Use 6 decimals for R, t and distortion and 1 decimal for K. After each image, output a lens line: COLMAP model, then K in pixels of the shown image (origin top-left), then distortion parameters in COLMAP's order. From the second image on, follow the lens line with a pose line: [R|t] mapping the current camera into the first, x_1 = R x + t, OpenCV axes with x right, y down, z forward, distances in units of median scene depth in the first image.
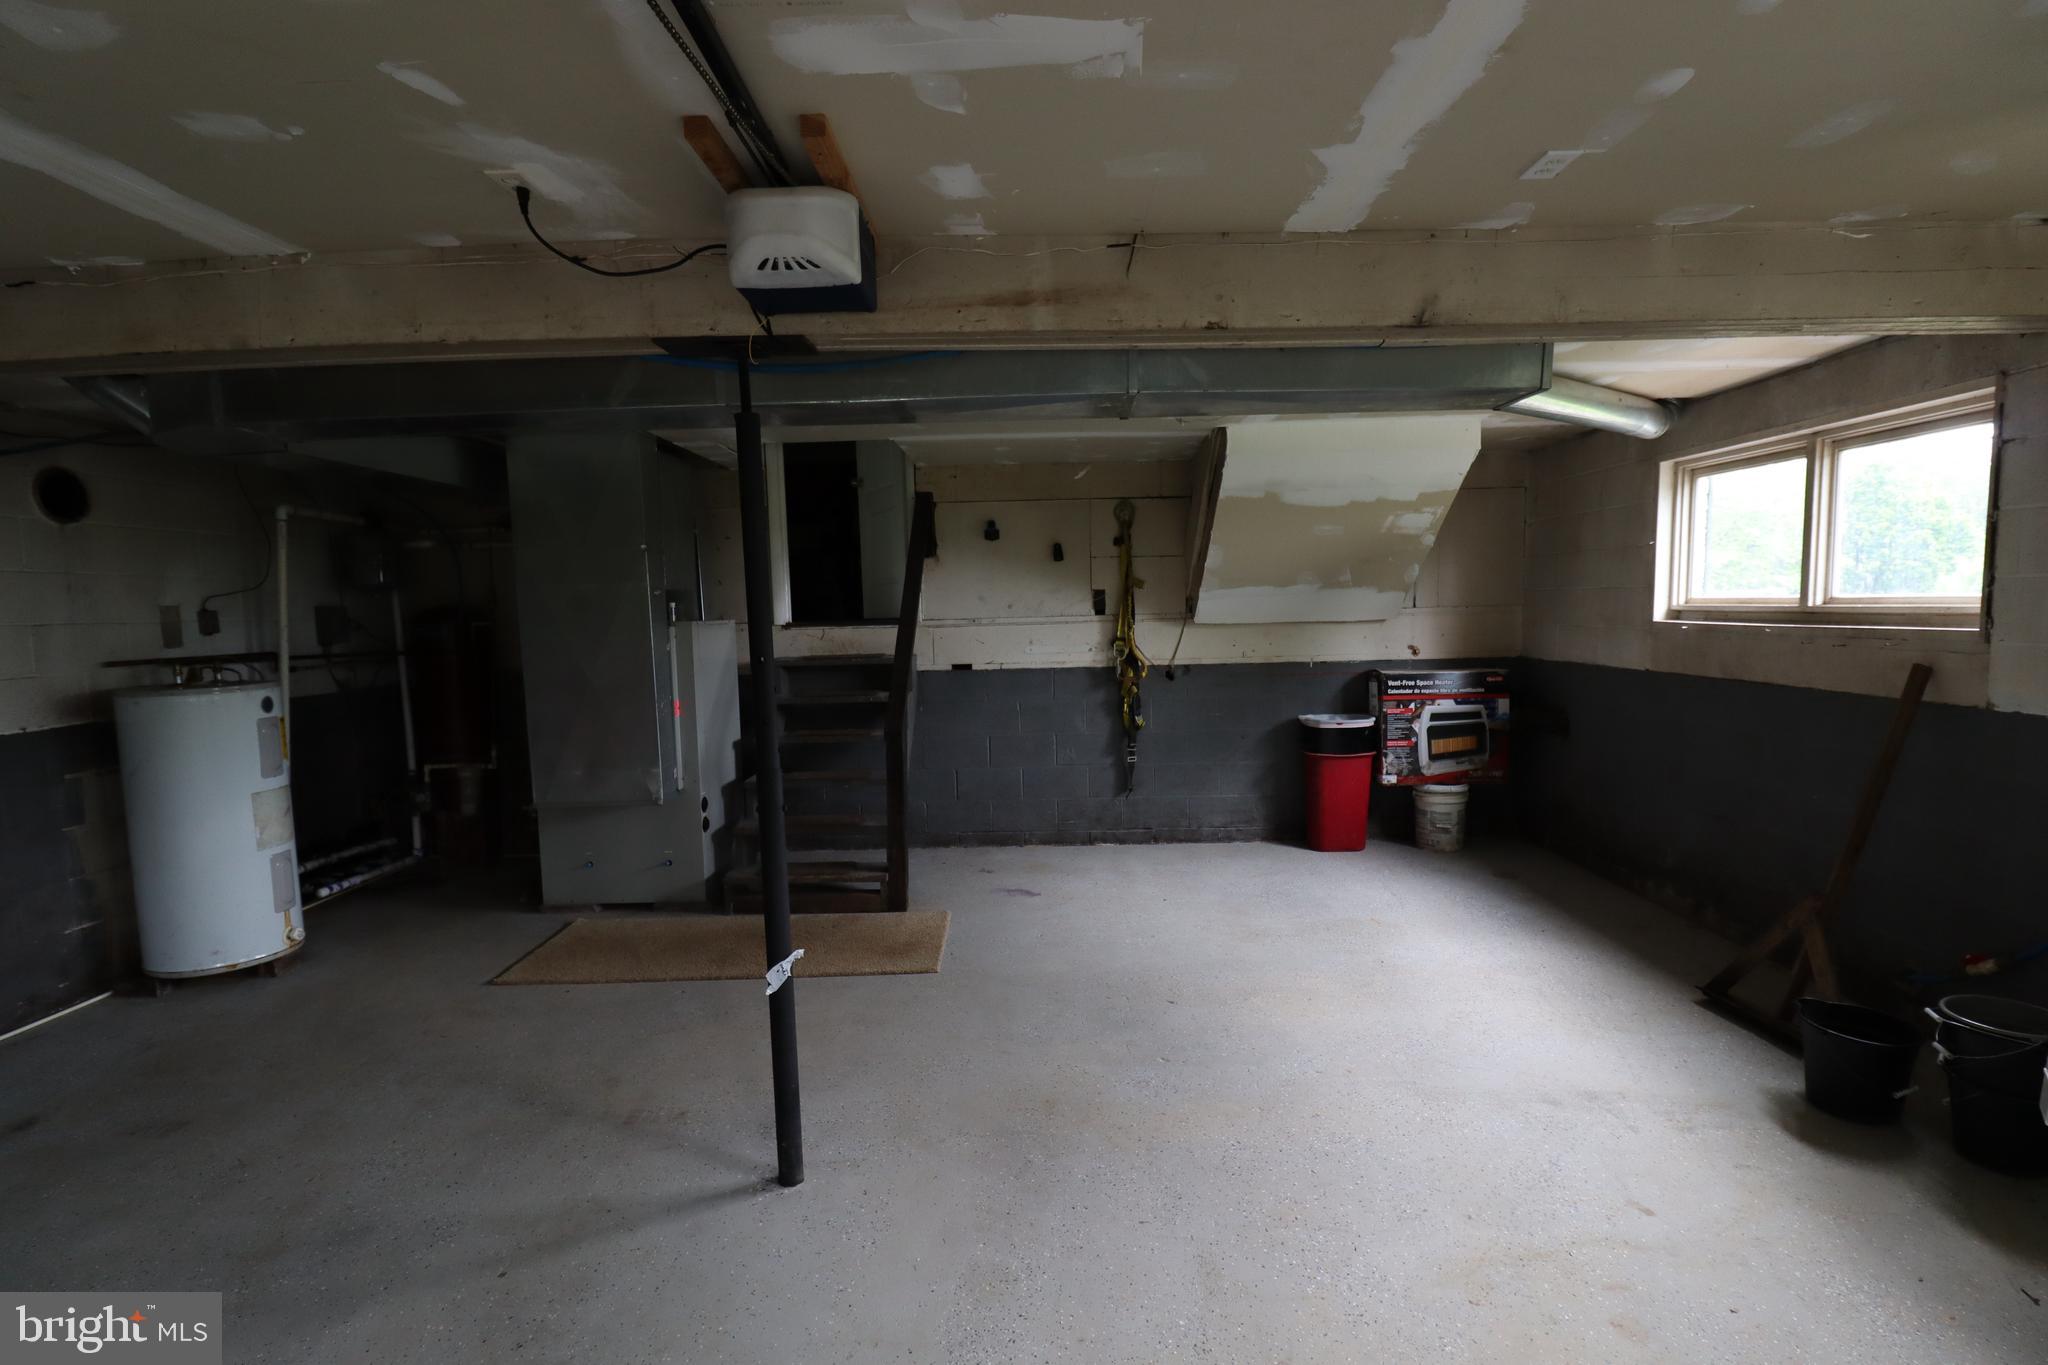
lens RADIAL K [[957.5, 0, 1033.1], [0, 957.5, 702.8], [0, 0, 1]] dist [-0.000347, -0.011746]
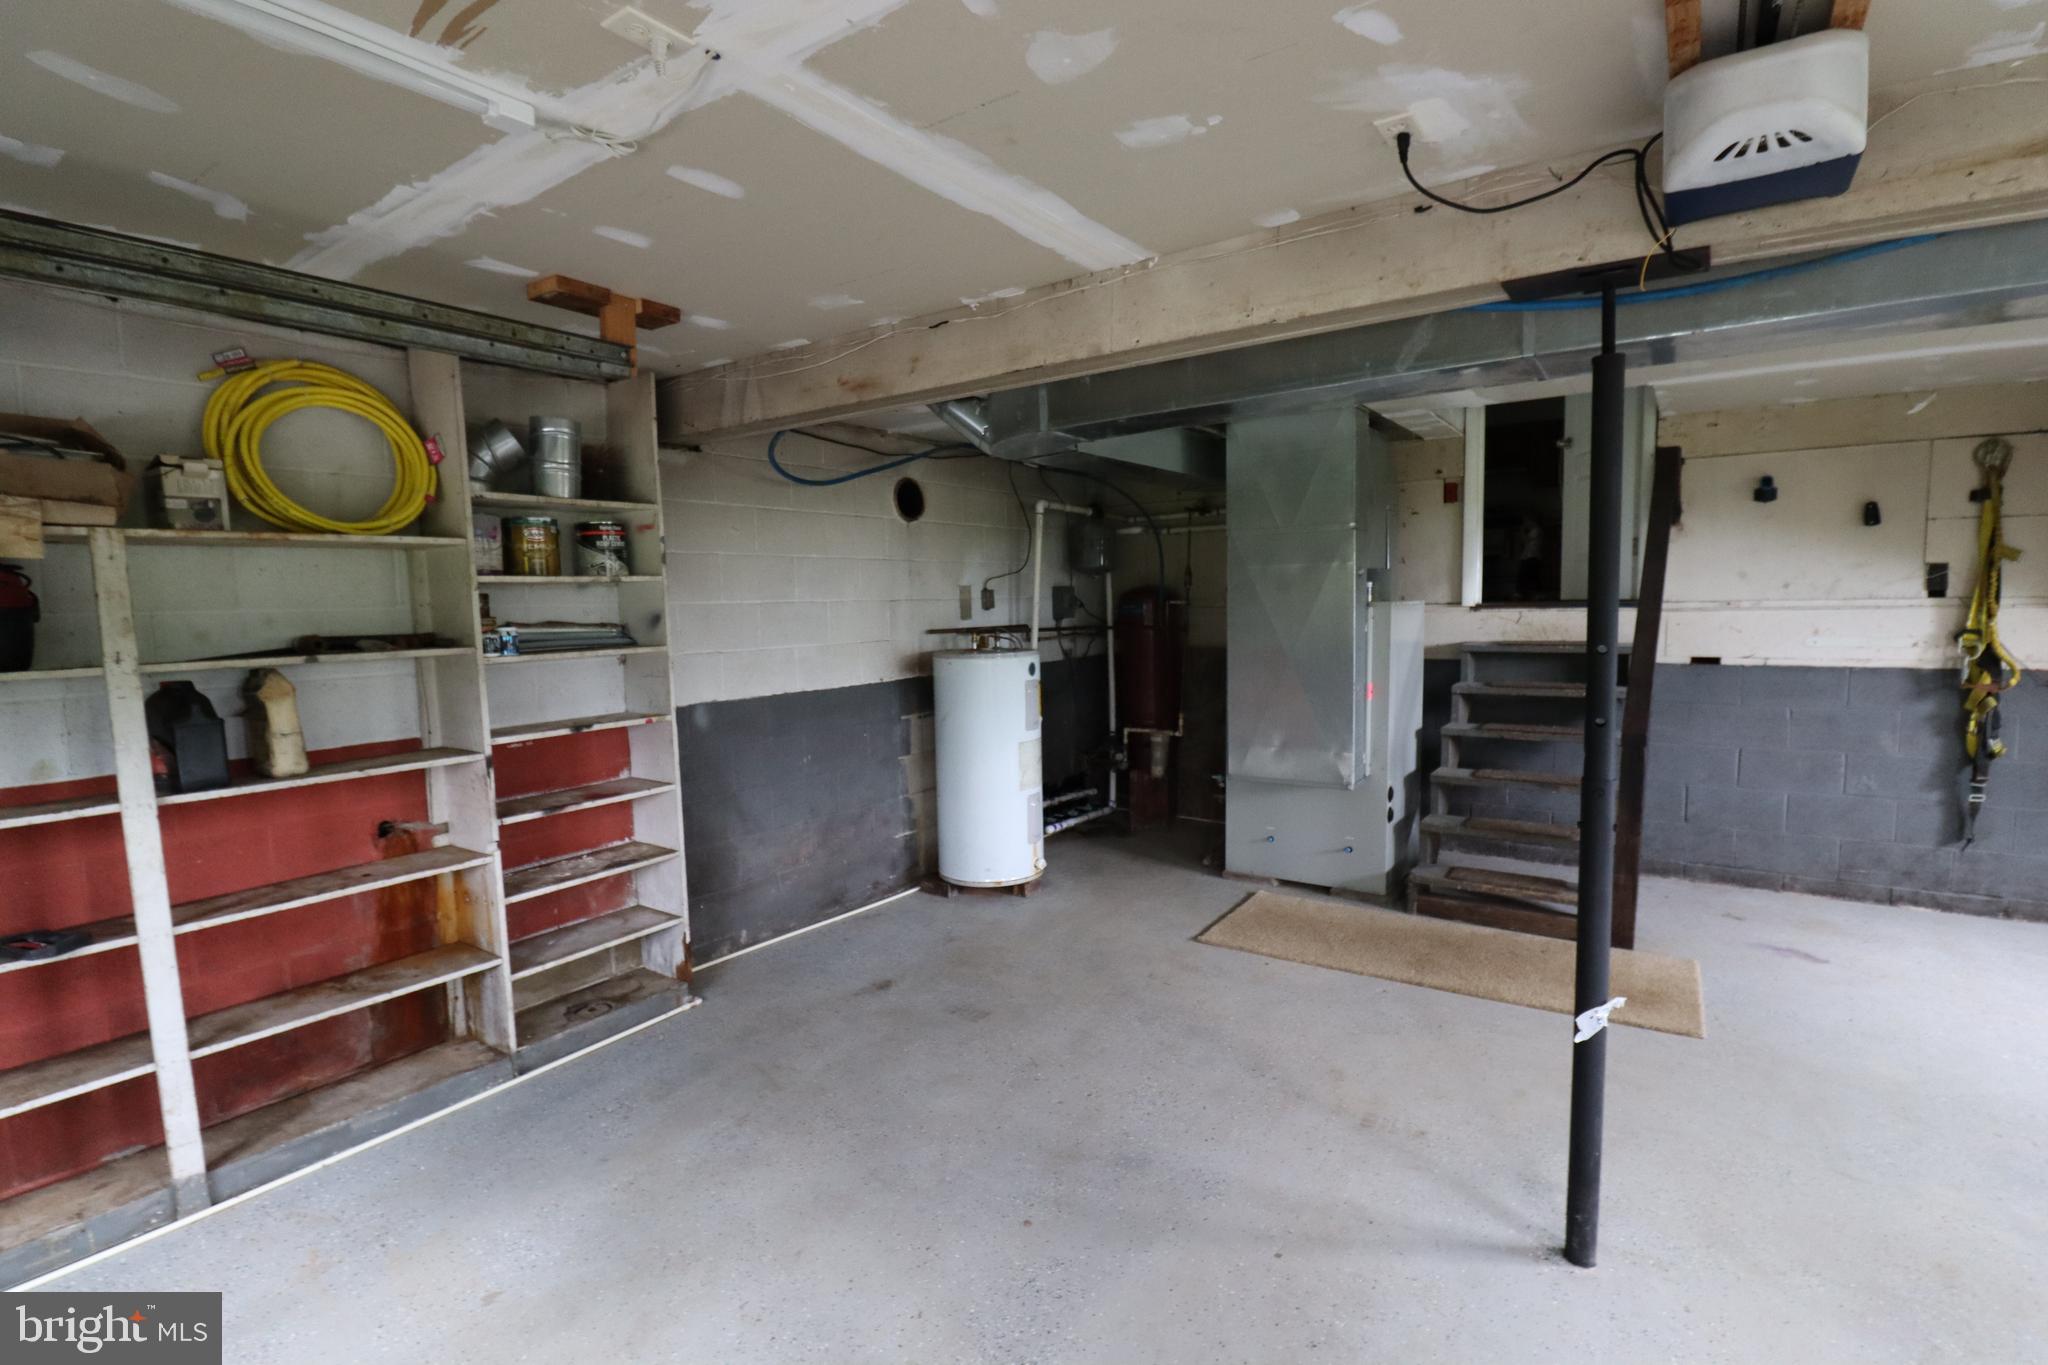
lens RADIAL K [[957.5, 0, 1033.1], [0, 957.5, 702.8], [0, 0, 1]] dist [-0.000347, -0.011746]
pose [[0.823558, 0.066378, -0.563334, -0.111182], [-0.054556, 0.997794, 0.037812, -0.001233], [0.564602, -0.000407, 0.825363, 0.012247]]
